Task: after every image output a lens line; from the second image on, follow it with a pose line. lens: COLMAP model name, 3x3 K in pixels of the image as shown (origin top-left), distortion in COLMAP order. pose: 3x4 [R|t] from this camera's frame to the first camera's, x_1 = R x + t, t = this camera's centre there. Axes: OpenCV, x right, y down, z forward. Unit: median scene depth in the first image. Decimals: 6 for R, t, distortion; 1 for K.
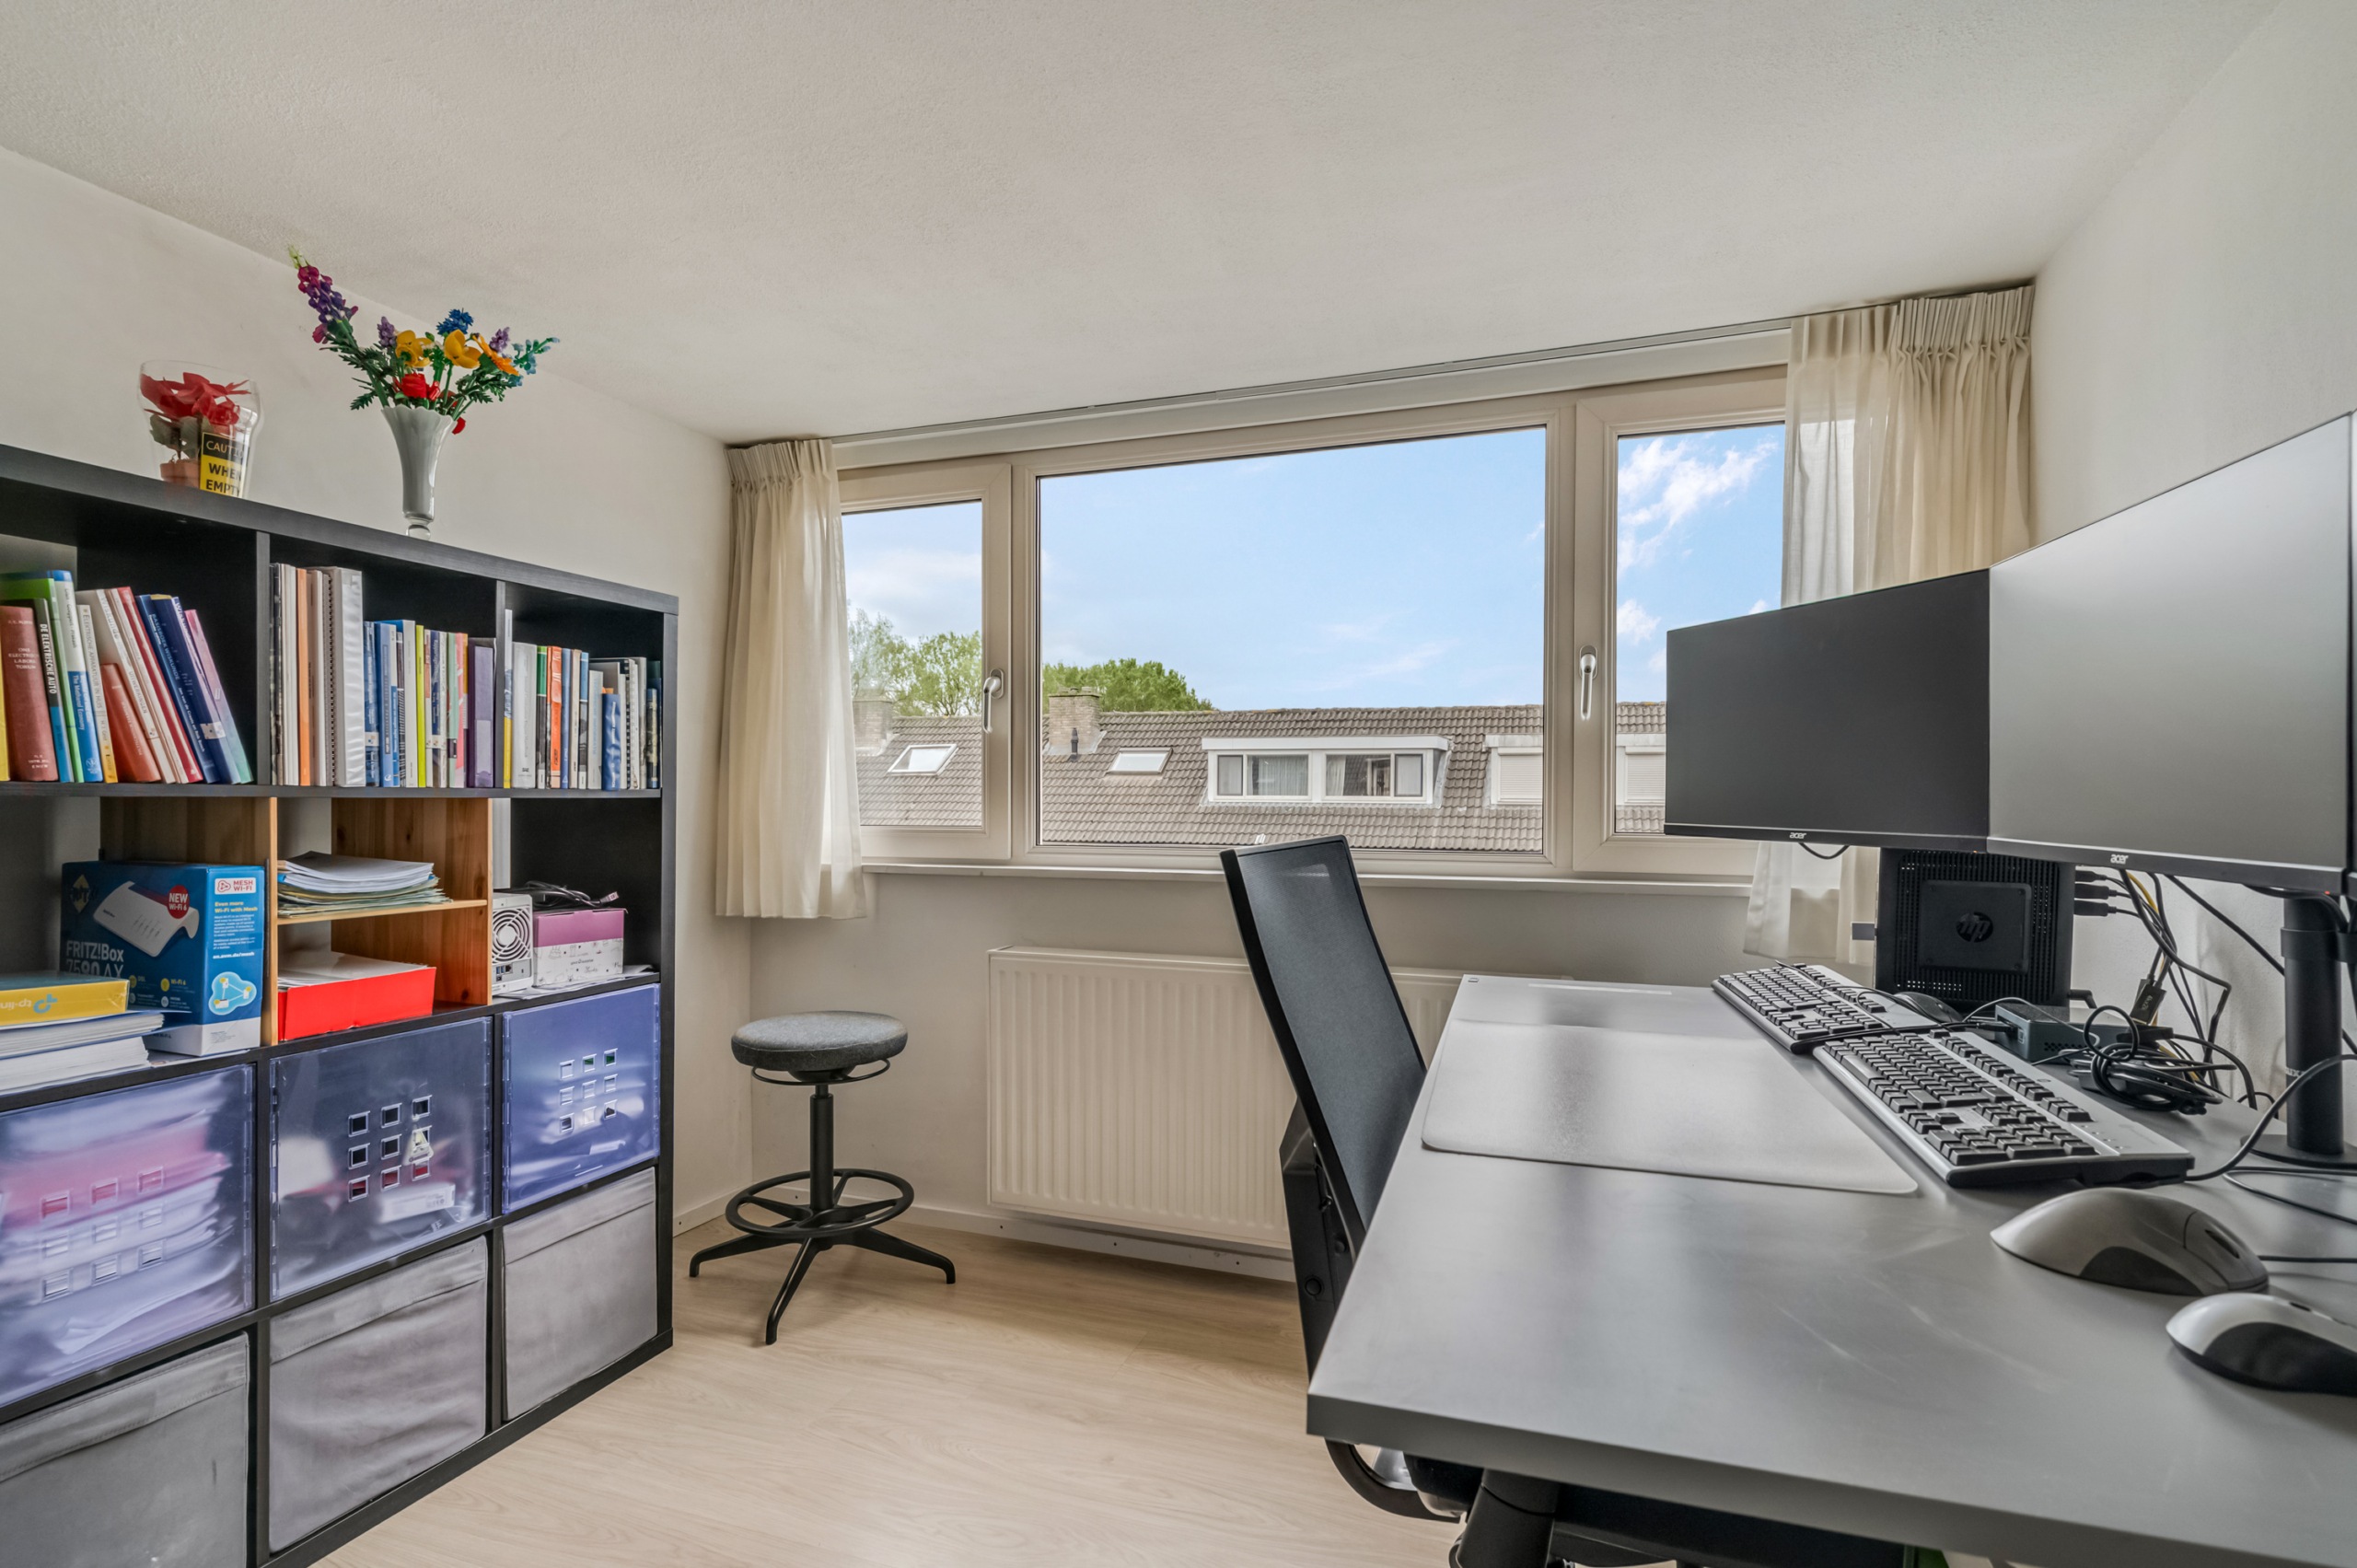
lens RADIAL K [[1133.9, 0, 1143.4], [0, 1133.9, 815.2], [0, 0, 1]] dist [0.008961, 0.000350]
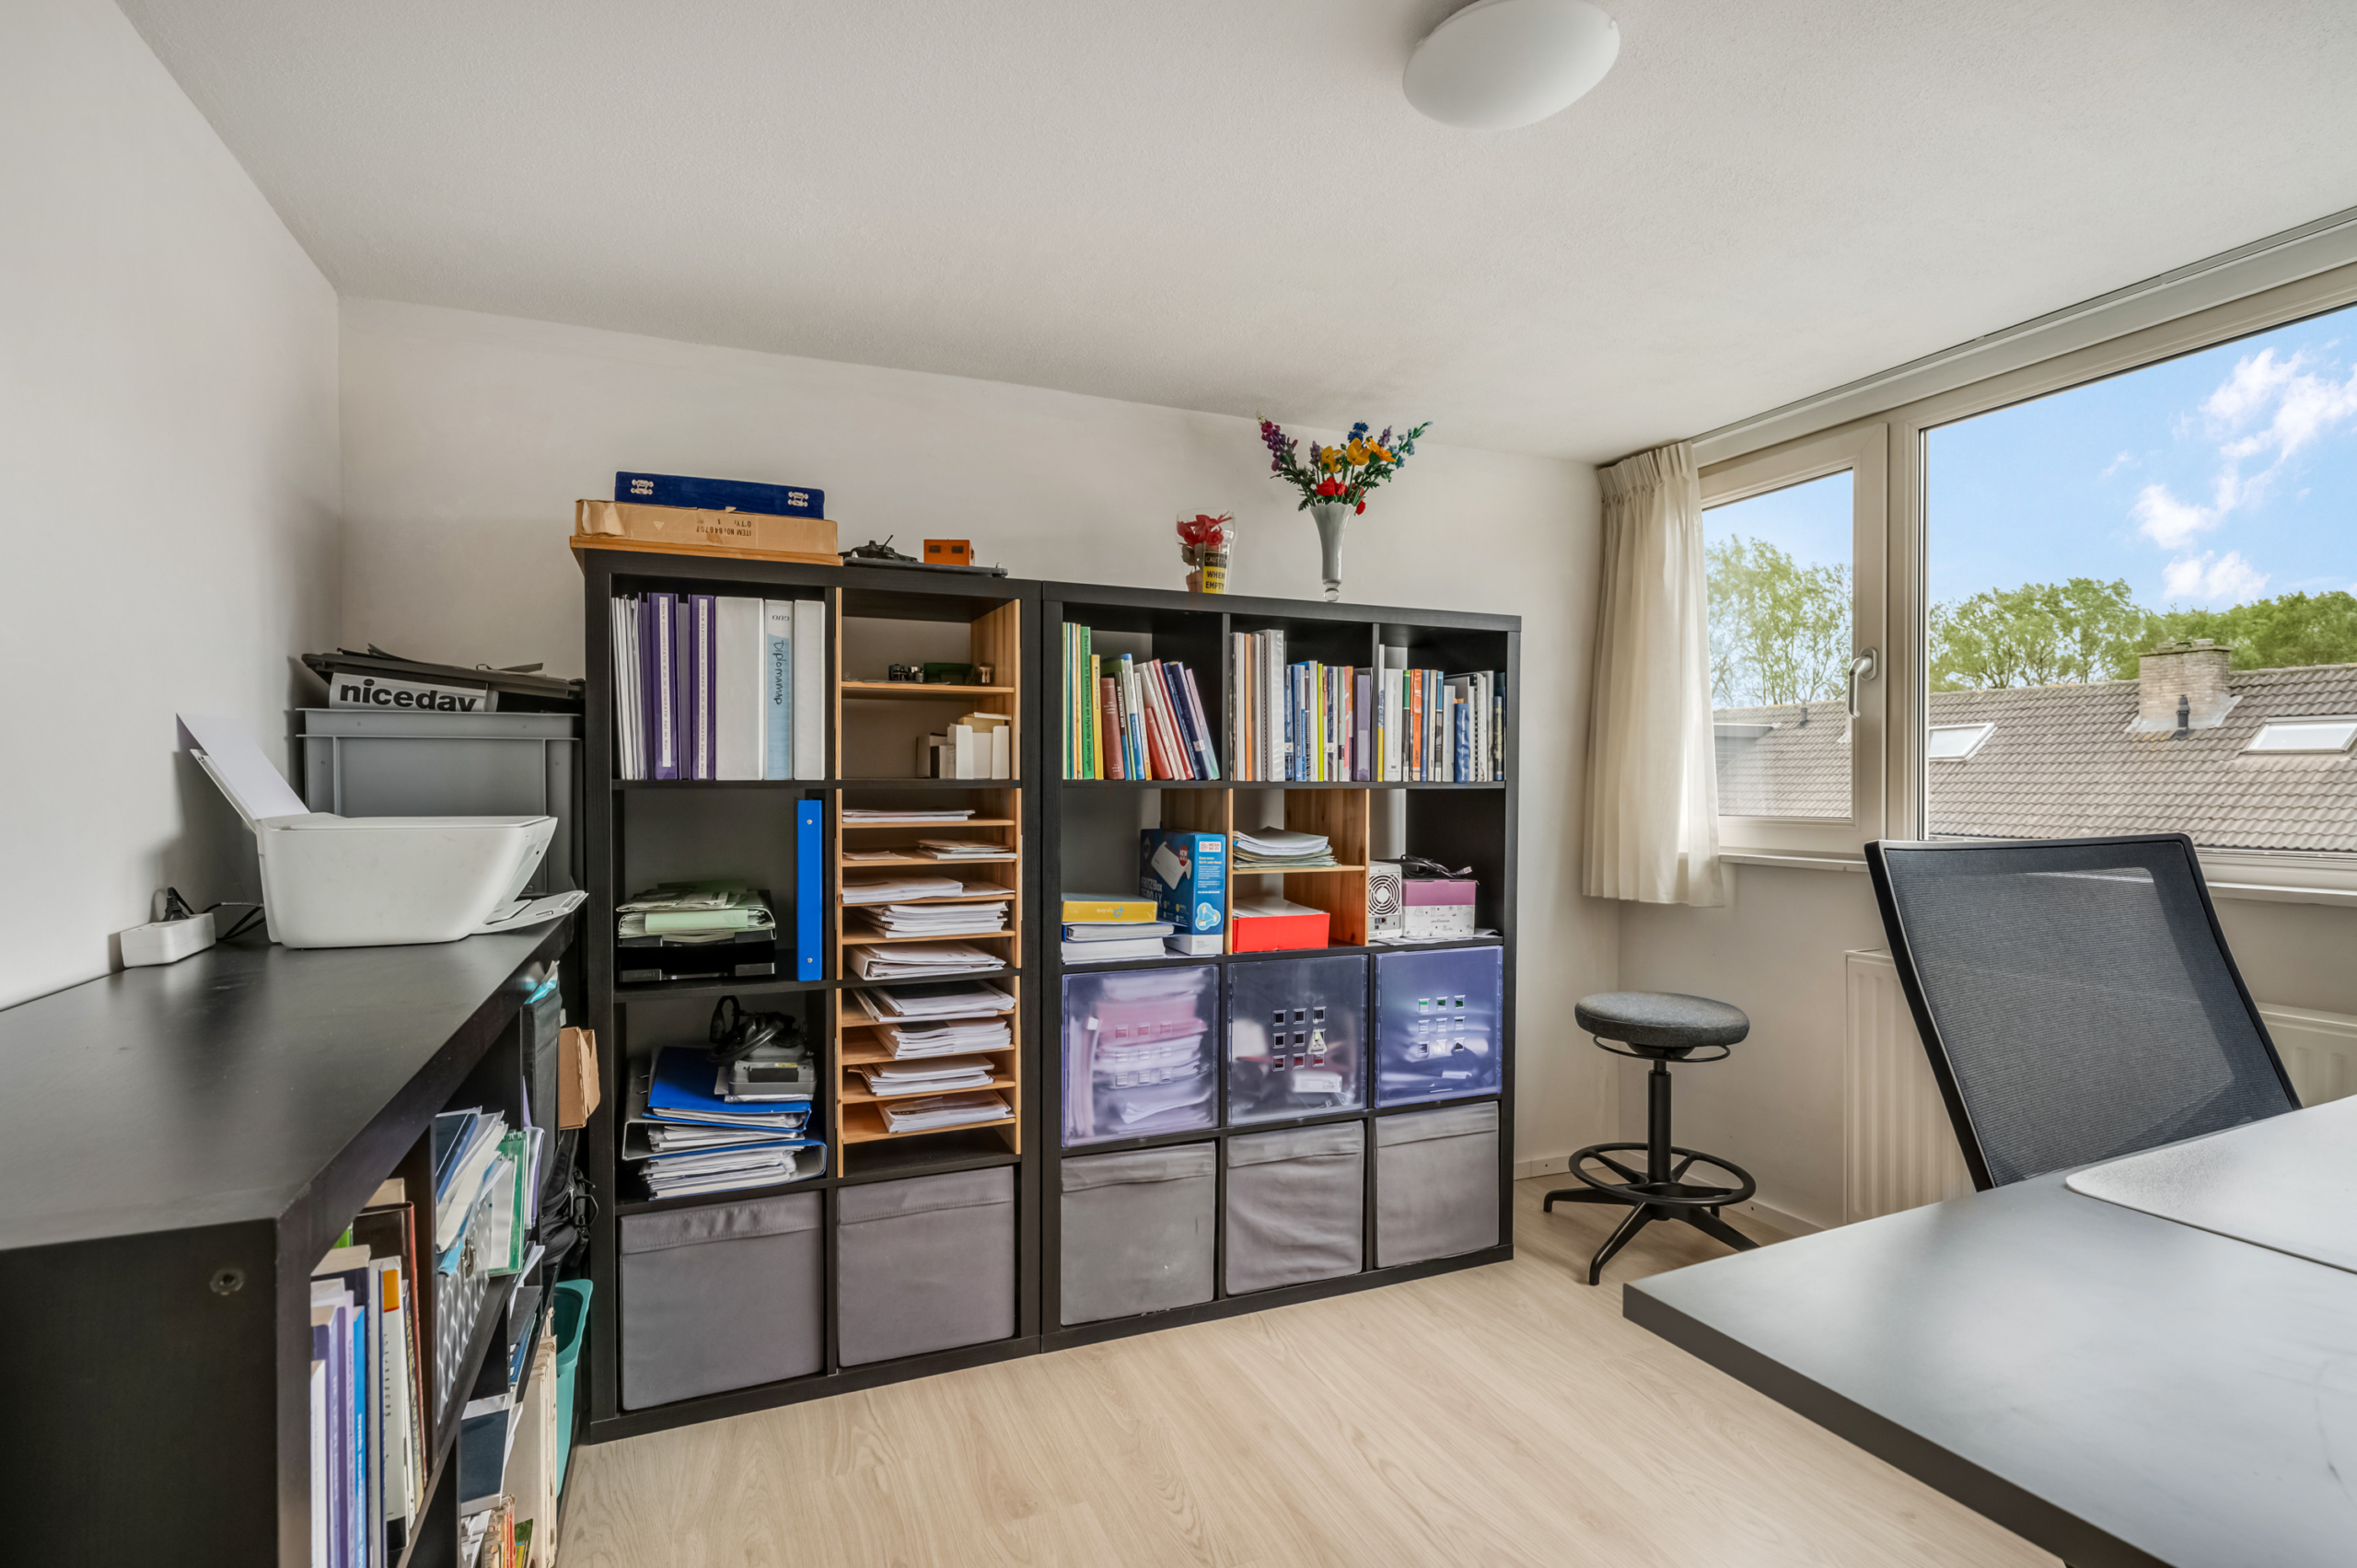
lens RADIAL K [[1133.9, 0, 1174.4], [0, 1133.9, 792.0], [0, 0, 1]] dist [0.008961, 0.000350]
pose [[0.689060, 0.000000, -0.724704, 0.216298], [-0.008954, 0.999924, -0.008513, 0.001606], [0.724649, 0.012355, 0.689007, -0.065699]]
